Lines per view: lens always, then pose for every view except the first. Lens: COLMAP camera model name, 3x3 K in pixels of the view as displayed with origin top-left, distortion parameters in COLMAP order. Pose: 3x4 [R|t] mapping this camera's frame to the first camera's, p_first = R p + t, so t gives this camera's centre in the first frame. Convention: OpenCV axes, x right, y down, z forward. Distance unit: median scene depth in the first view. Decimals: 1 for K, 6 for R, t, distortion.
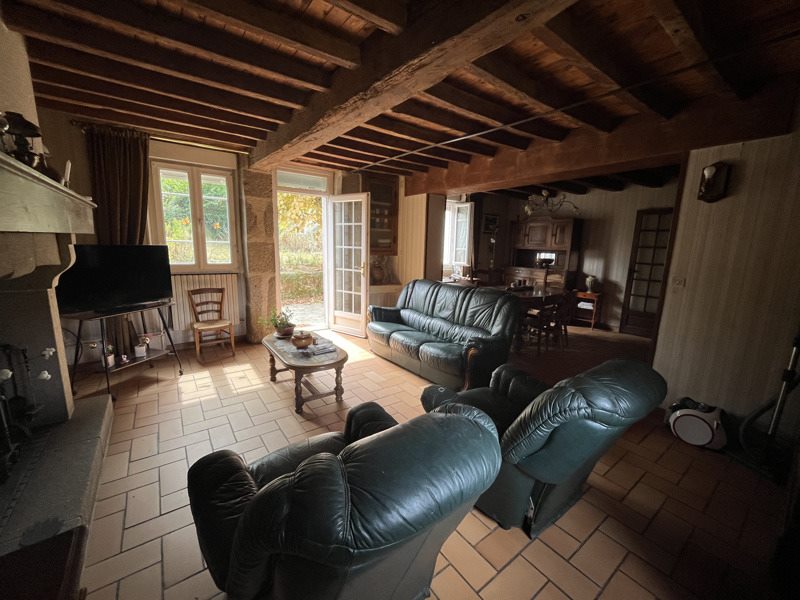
lens RADIAL K [[327.3, 0, 401.0], [0, 327.3, 299.4], [0, 0, 1]] dist [-0.000877, -0.000111]
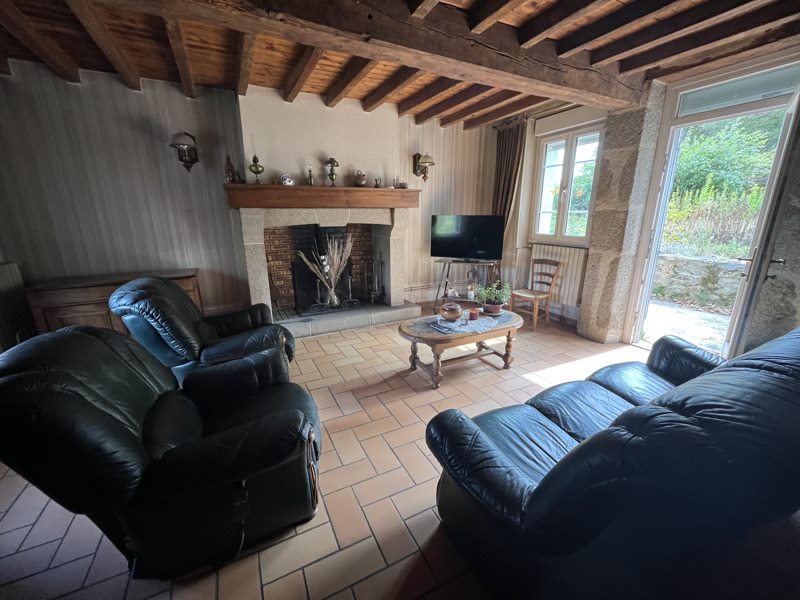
lens RADIAL K [[327.3, 0, 400.7], [0, 327.3, 304.3], [0, 0, 1]] dist [-0.000877, -0.000111]
pose [[-0.158241, 0.230105, -0.960214, 0.445207], [-0.180971, 0.949235, 0.257297, -0.076488], [0.970675, 0.214486, -0.108565, 0.679989]]
